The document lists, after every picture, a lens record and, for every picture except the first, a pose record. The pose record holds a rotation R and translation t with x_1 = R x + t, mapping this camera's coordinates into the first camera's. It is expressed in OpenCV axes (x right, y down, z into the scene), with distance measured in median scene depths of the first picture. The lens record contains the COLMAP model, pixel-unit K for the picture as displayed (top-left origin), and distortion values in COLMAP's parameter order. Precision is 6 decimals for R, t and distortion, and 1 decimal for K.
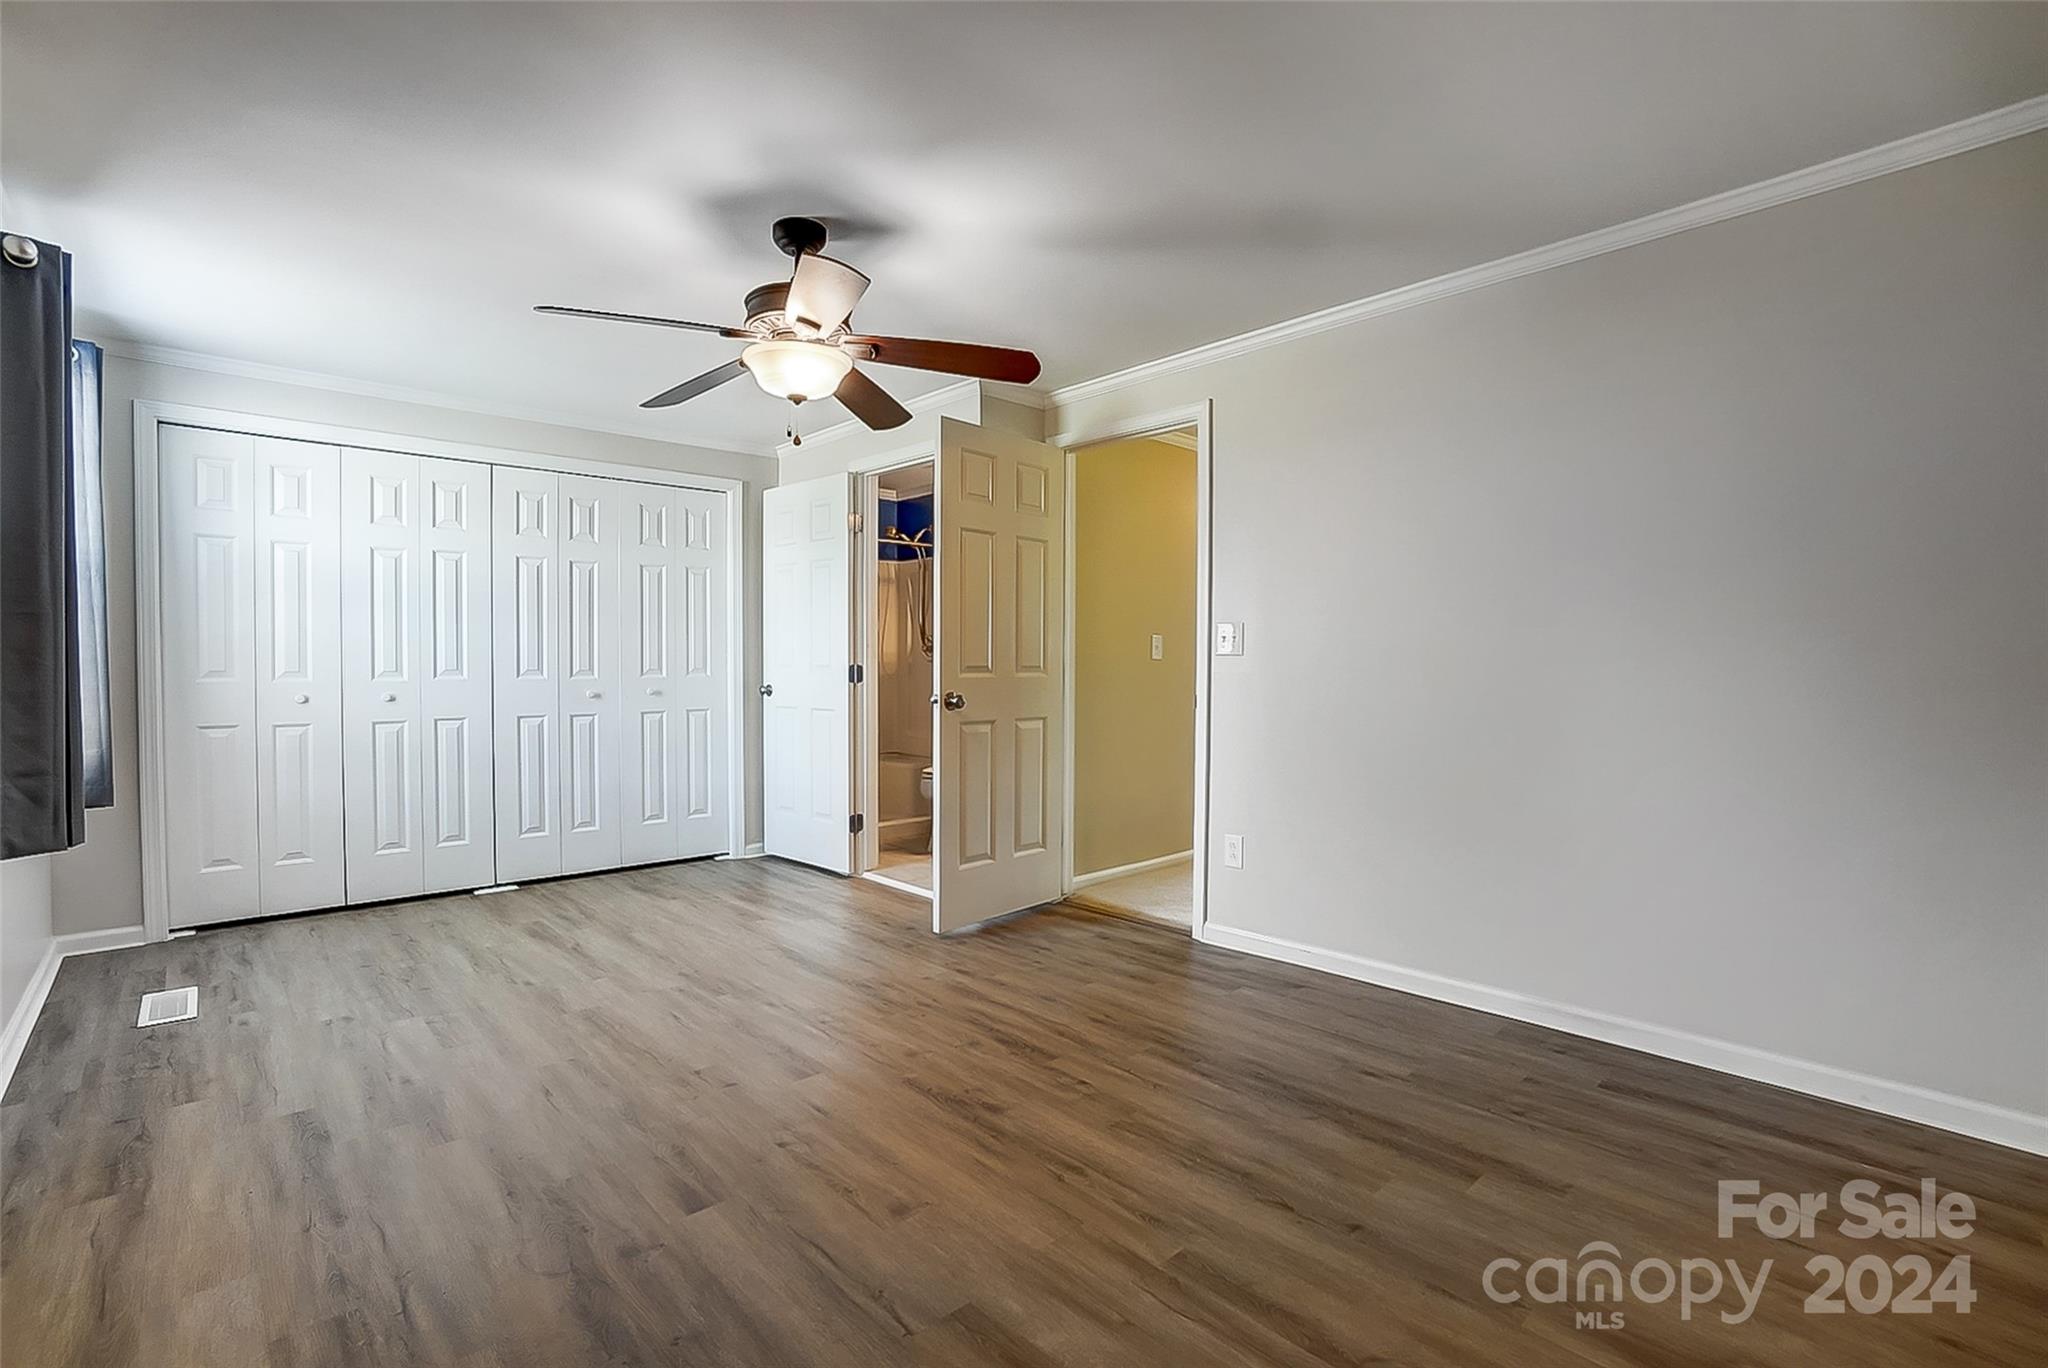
lens RADIAL K [[909.2, 0, 1021.6], [0, 909.2, 677.6], [0, 0, 1]] dist [-0.057966, 0.021644]
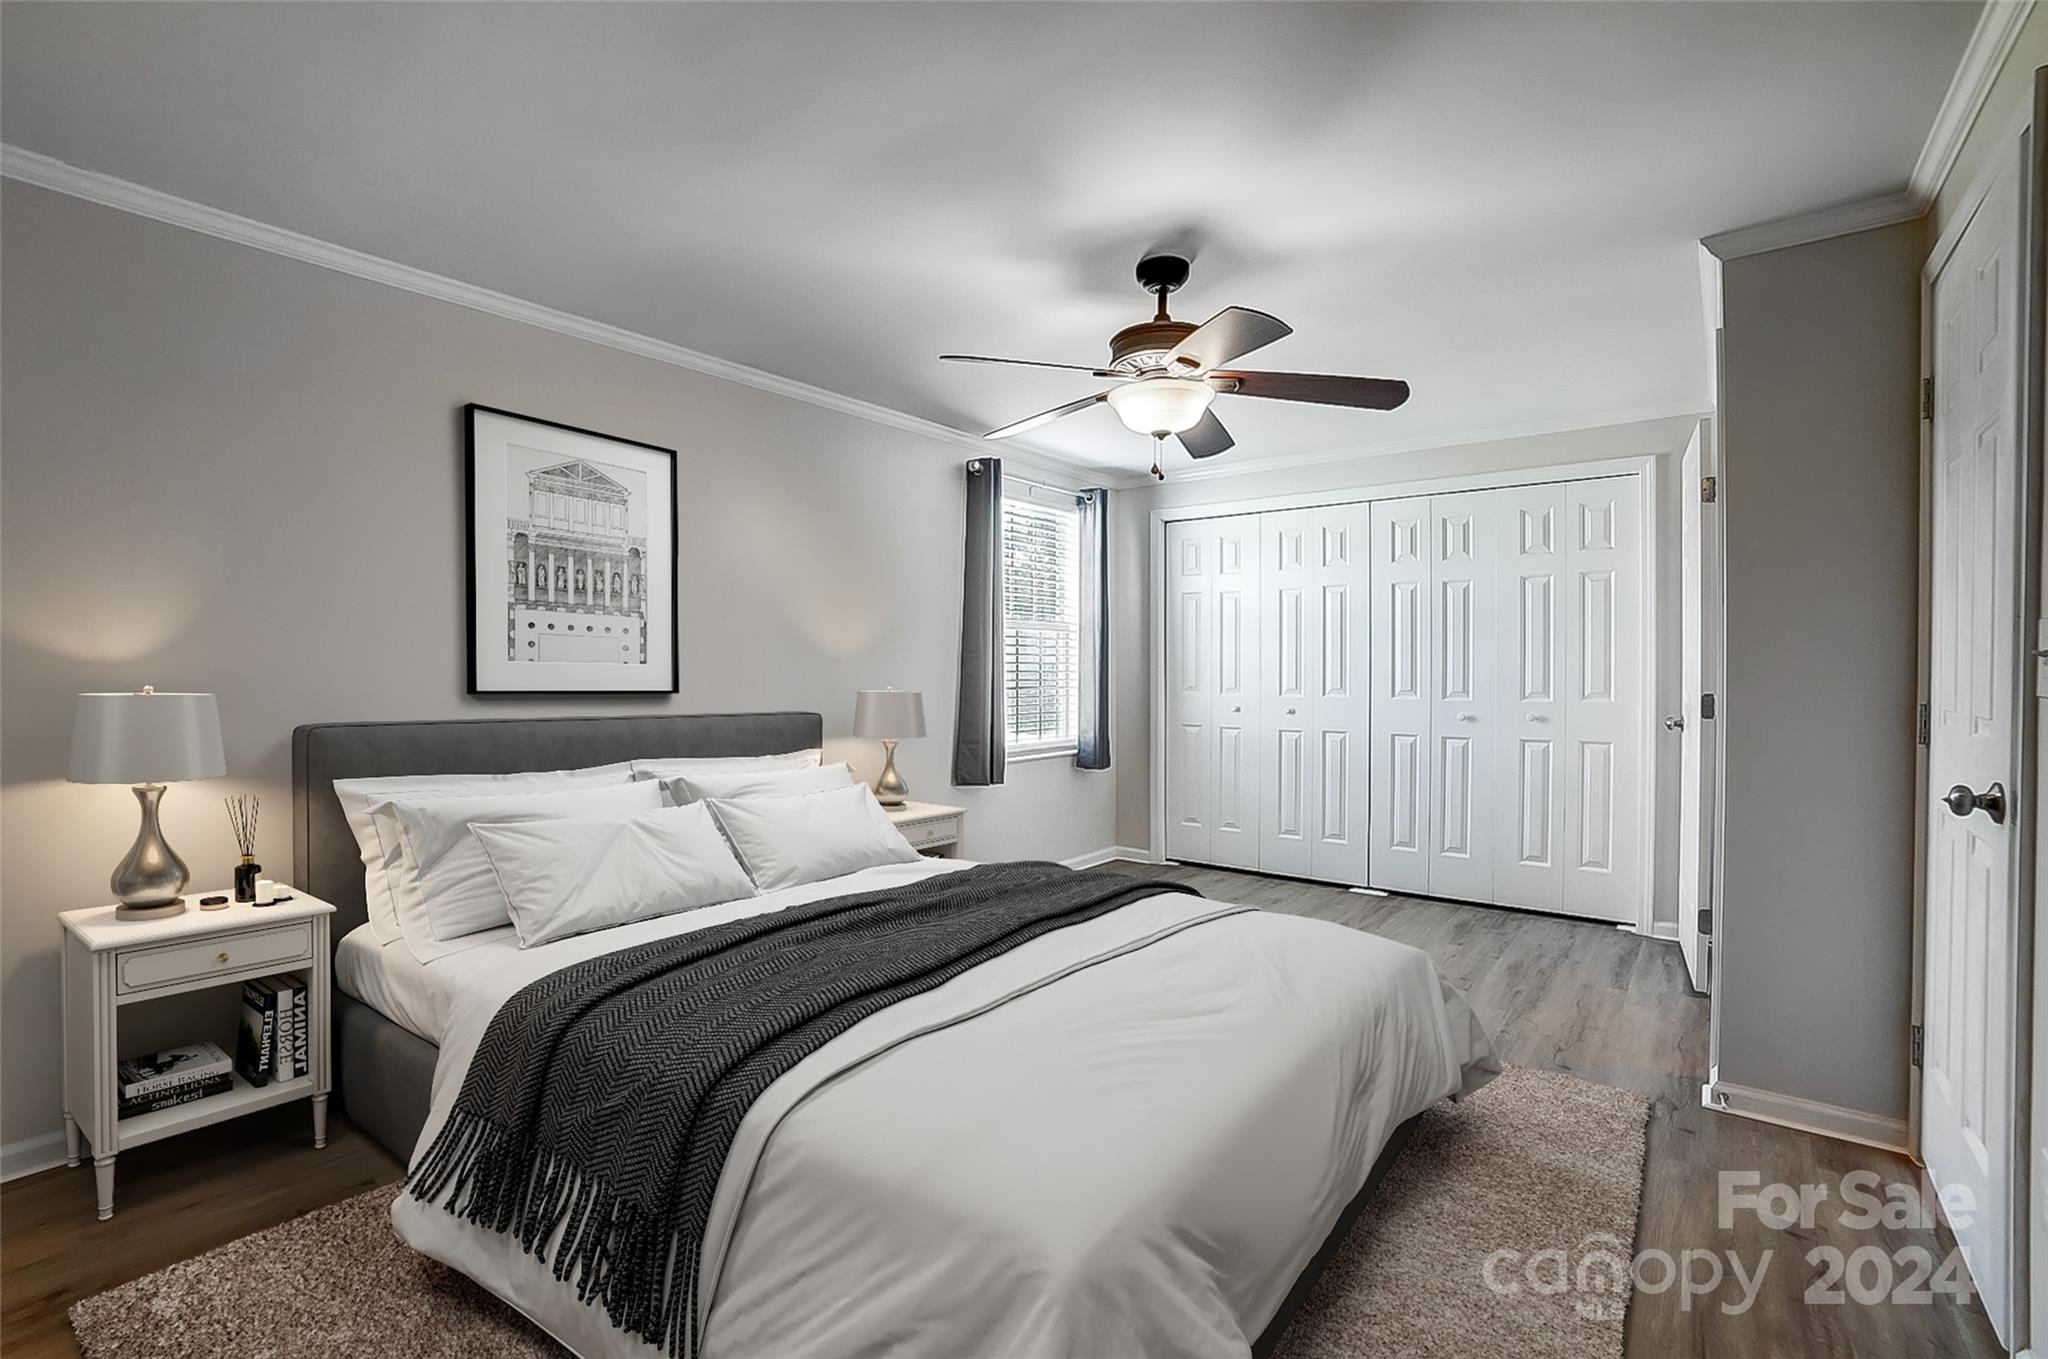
lens RADIAL K [[914.9, 0, 1018.9], [0, 914.9, 676.9], [0, 0, 1]] dist [-0.070763, 0.023341]
pose [[0.174196, 0.009098, -0.984669, 0.432896], [-0.016112, 0.999850, 0.006387, -0.025223], [0.984579, 0.014753, 0.174316, 0.398280]]
